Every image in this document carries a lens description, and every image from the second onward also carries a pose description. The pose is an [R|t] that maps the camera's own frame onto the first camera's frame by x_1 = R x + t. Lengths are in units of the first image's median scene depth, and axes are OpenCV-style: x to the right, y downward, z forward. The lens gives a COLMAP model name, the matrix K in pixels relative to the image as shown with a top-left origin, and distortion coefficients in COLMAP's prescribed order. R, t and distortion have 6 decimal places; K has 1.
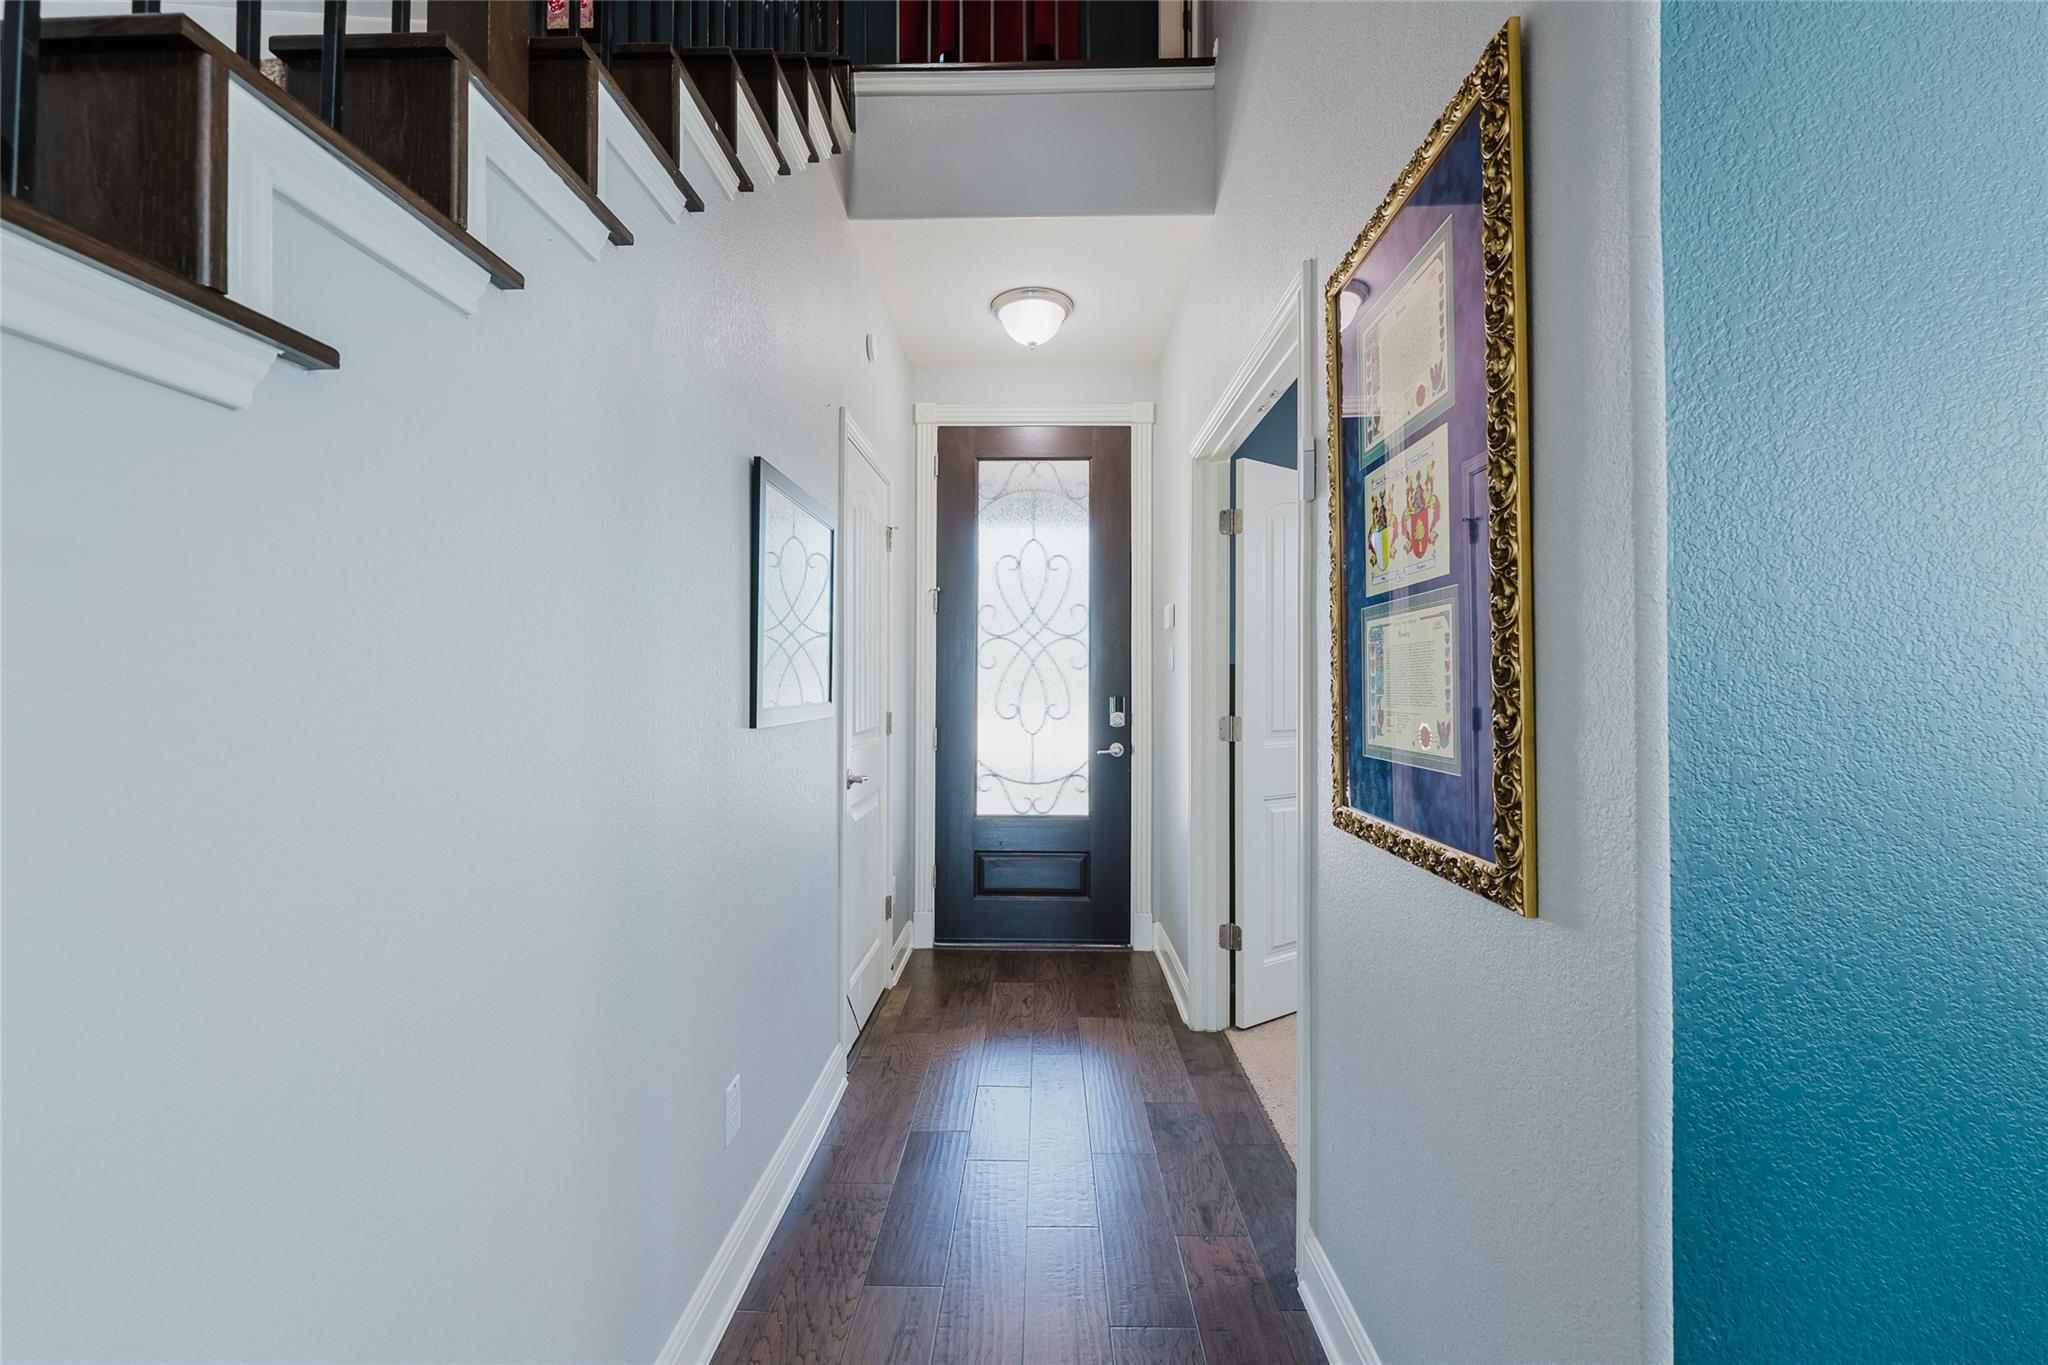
lens RADIAL K [[835.0, 0, 1031.2], [0, 835.0, 682.3], [0, 0, 1]] dist [0.003028, 0.000276]
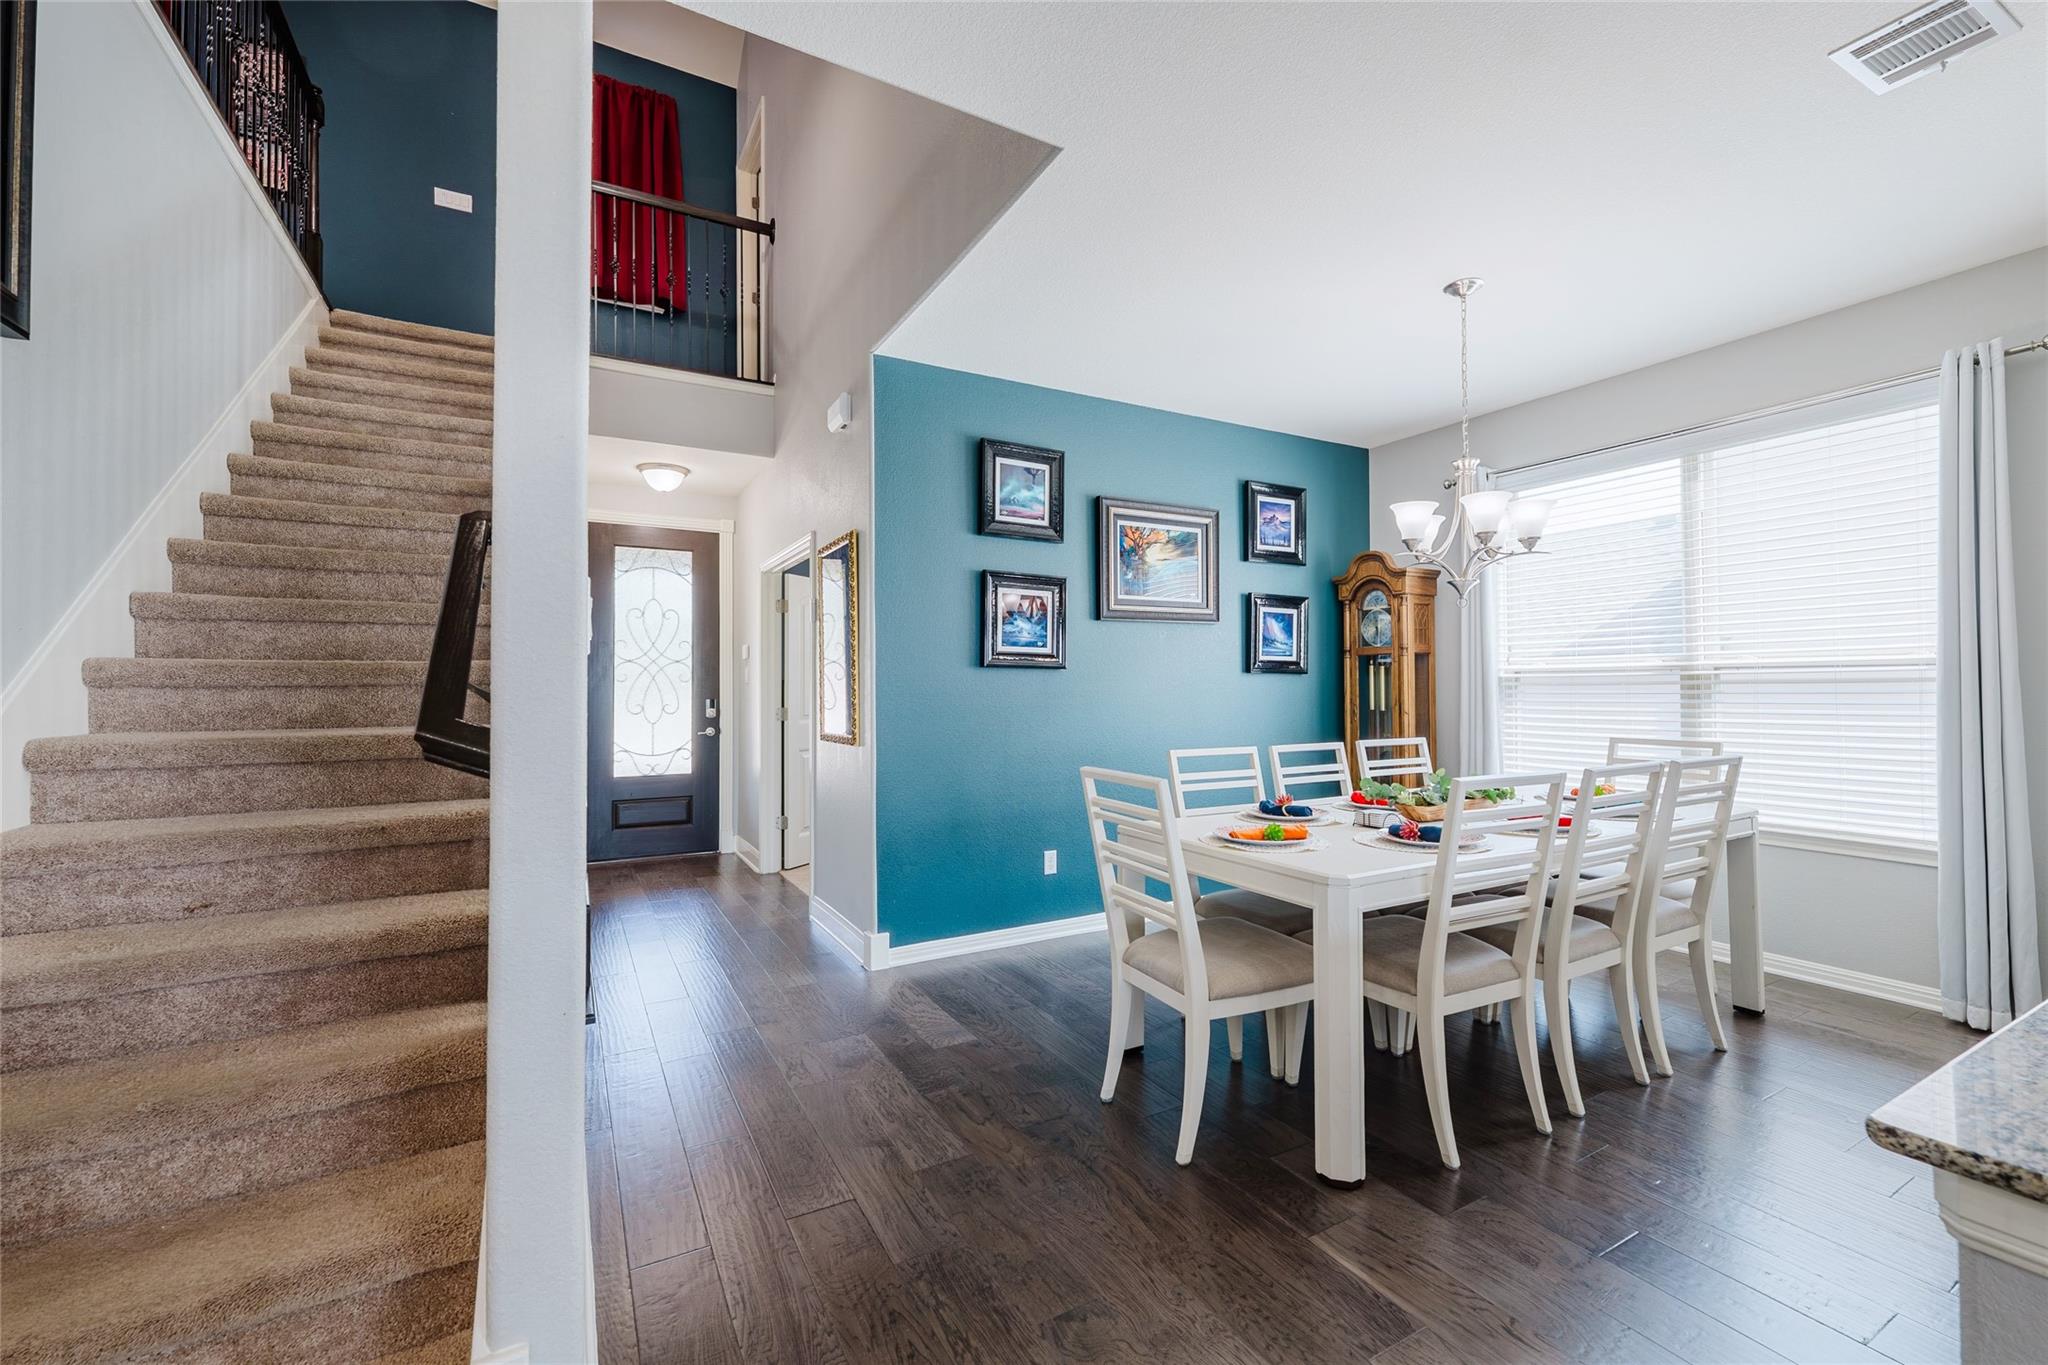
lens RADIAL K [[835.0, 0, 1027.7], [0, 835.0, 672.9], [0, 0, 1]] dist [0.003028, 0.000276]
pose [[0.865276, 0.002010, 0.501291, -0.177724], [0.006592, 0.999860, -0.015388, -0.003995], [-0.501252, 0.016620, 0.865142, -0.712815]]
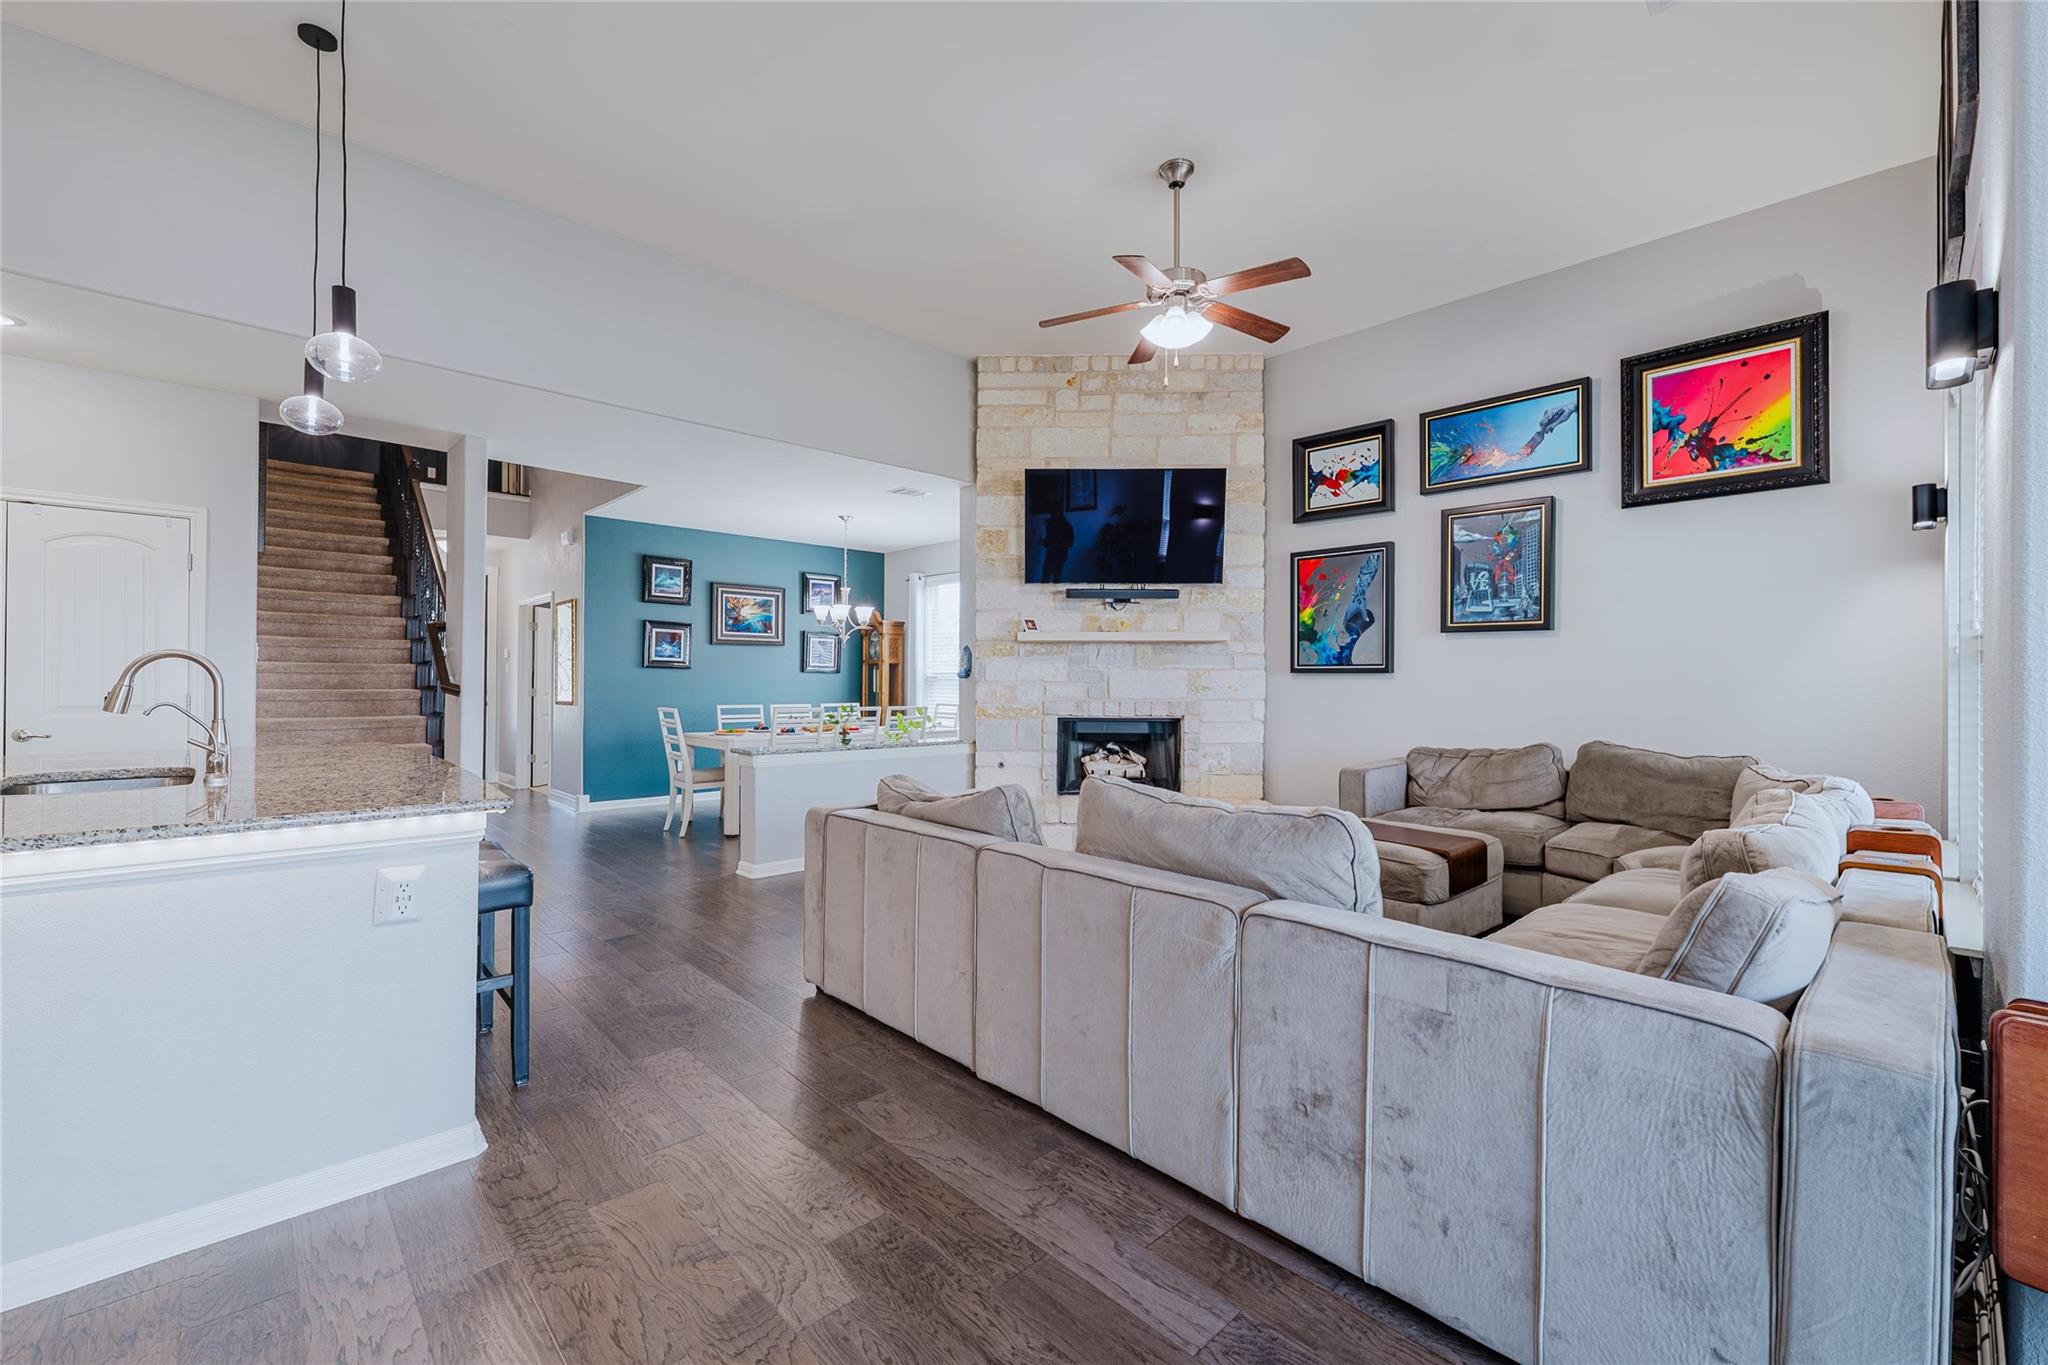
lens RADIAL K [[835.0, 0, 1026.4], [0, 835.0, 677.6], [0, 0, 1]] dist [0.003028, 0.000276]
pose [[0.713453, 0.007173, 0.700666, -0.481801], [-0.007399, 0.999969, -0.002703, -0.003855], [-0.700664, -0.003256, 0.713484, -1.923429]]
